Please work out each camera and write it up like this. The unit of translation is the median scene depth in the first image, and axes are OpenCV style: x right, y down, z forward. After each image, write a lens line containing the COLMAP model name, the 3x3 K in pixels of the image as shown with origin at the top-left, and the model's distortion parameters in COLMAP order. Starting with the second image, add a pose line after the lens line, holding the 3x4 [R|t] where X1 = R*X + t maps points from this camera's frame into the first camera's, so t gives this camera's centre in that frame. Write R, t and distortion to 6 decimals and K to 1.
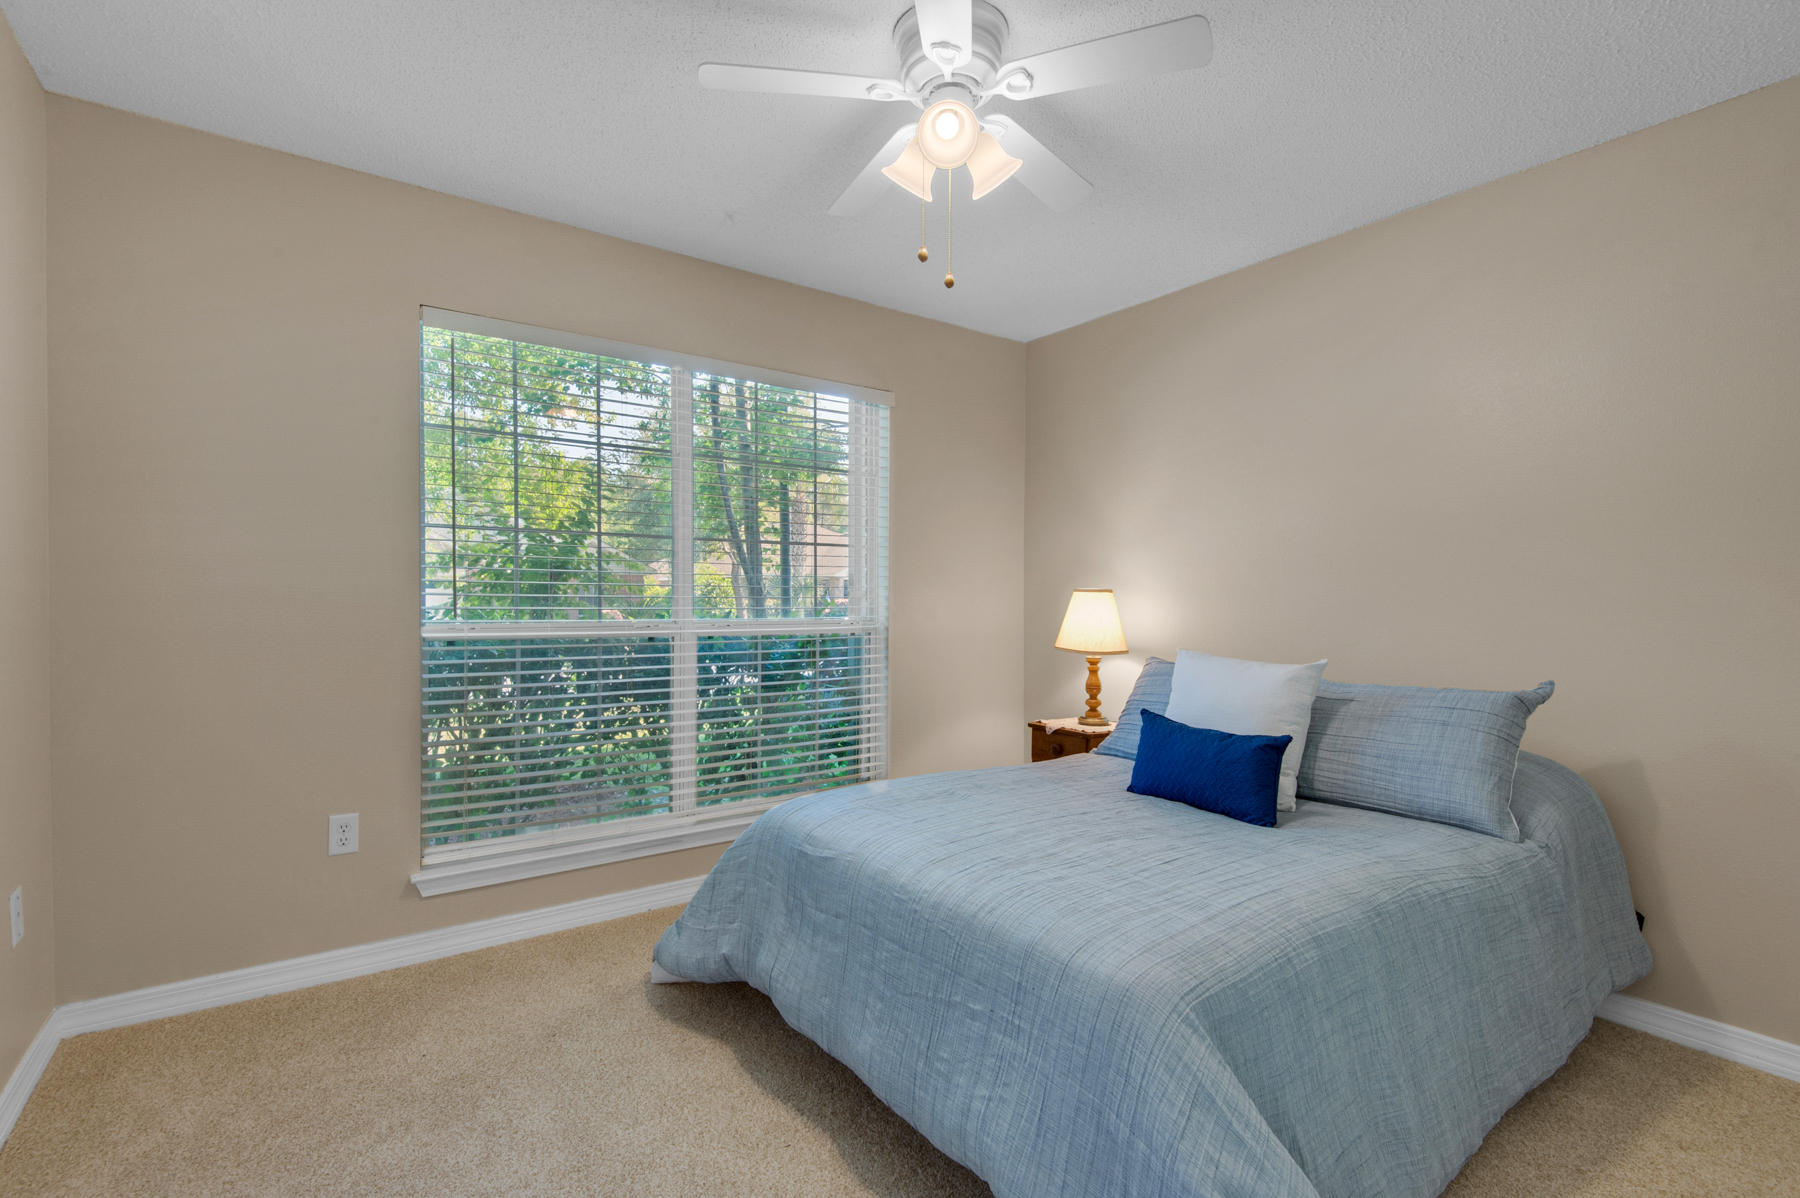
lens RADIAL K [[822.5, 0, 889.0], [0, 822.5, 600.5], [0, 0, 1]] dist [0.004918, 0.000051]
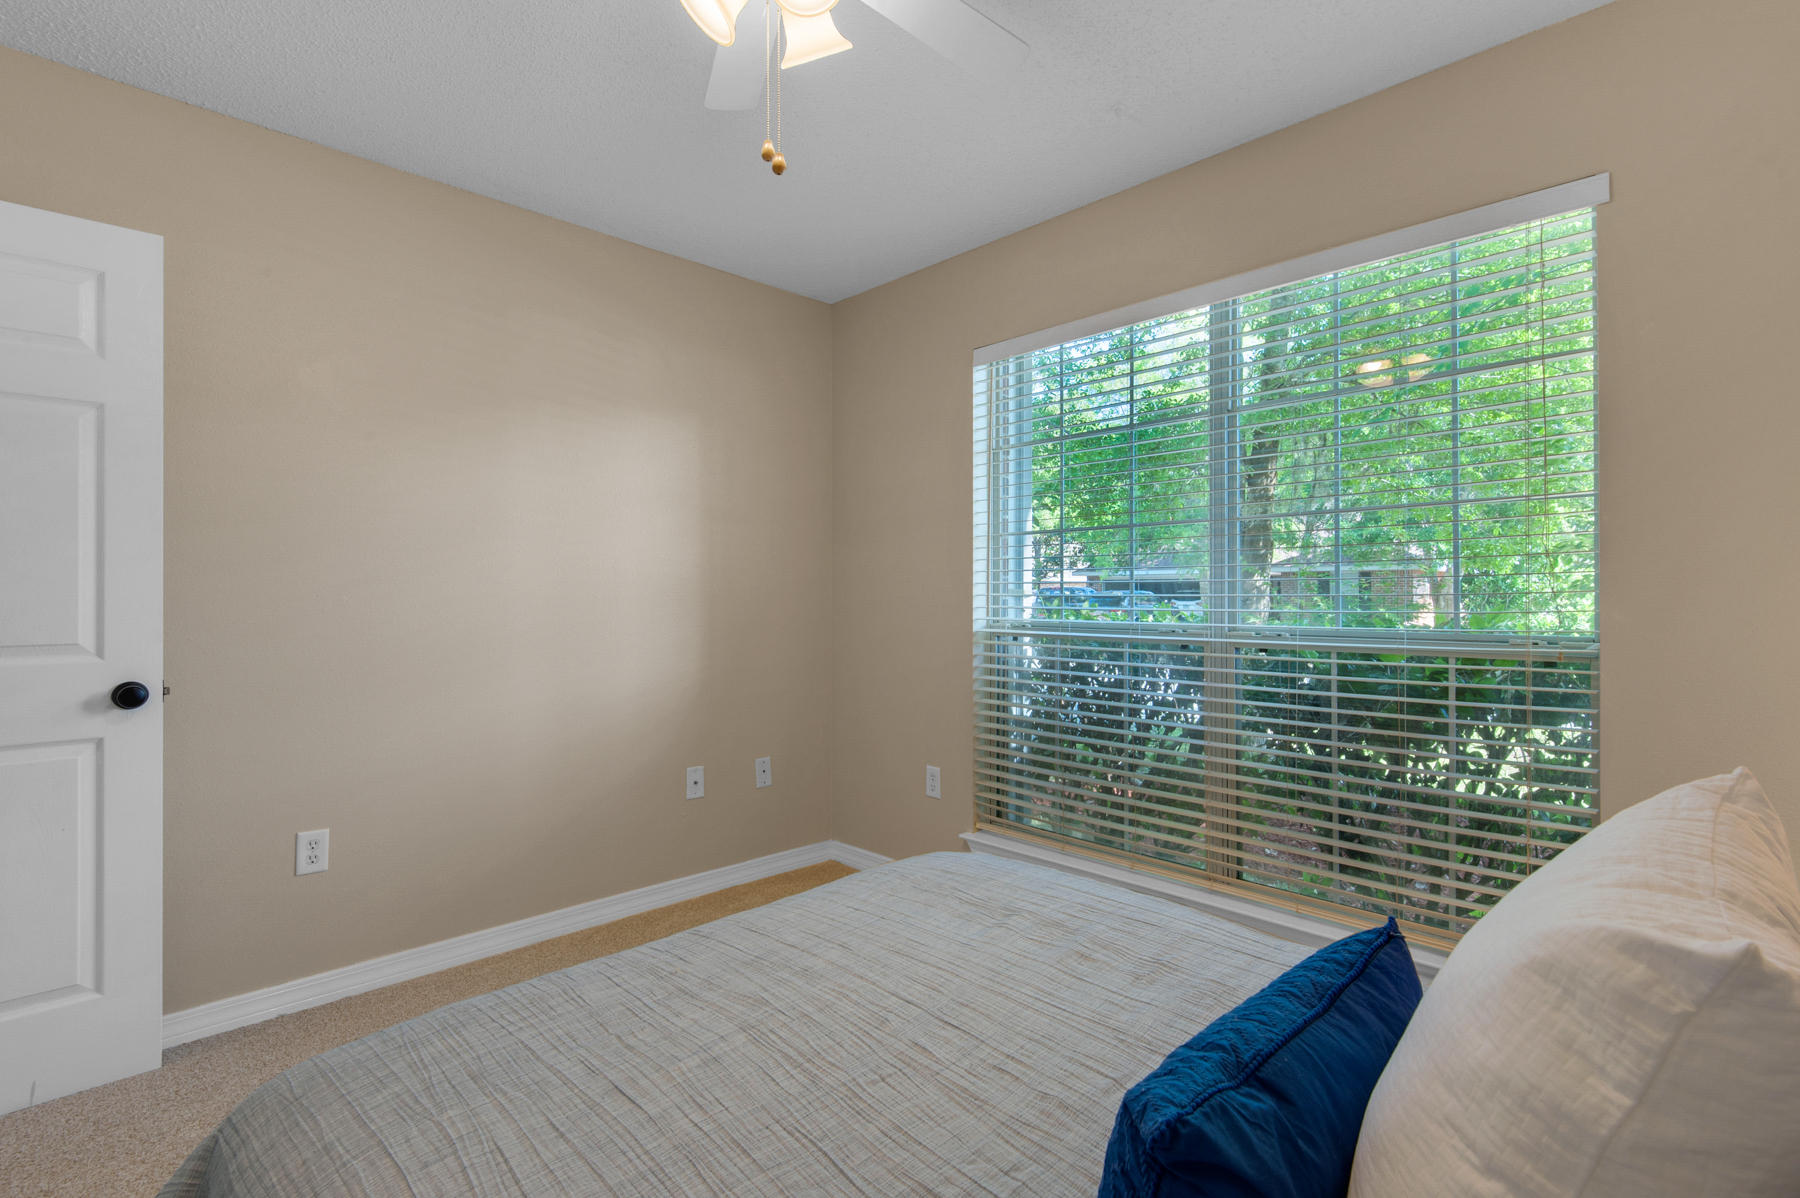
lens RADIAL K [[822.5, 0, 891.6], [0, 822.5, 600.2], [0, 0, 1]] dist [0.004918, 0.000051]
pose [[0.162406, 0.000871, -0.986724, 0.716775], [0.004322, 0.999989, 0.001594, -0.004211], [0.986715, -0.004524, 0.162400, 0.865821]]
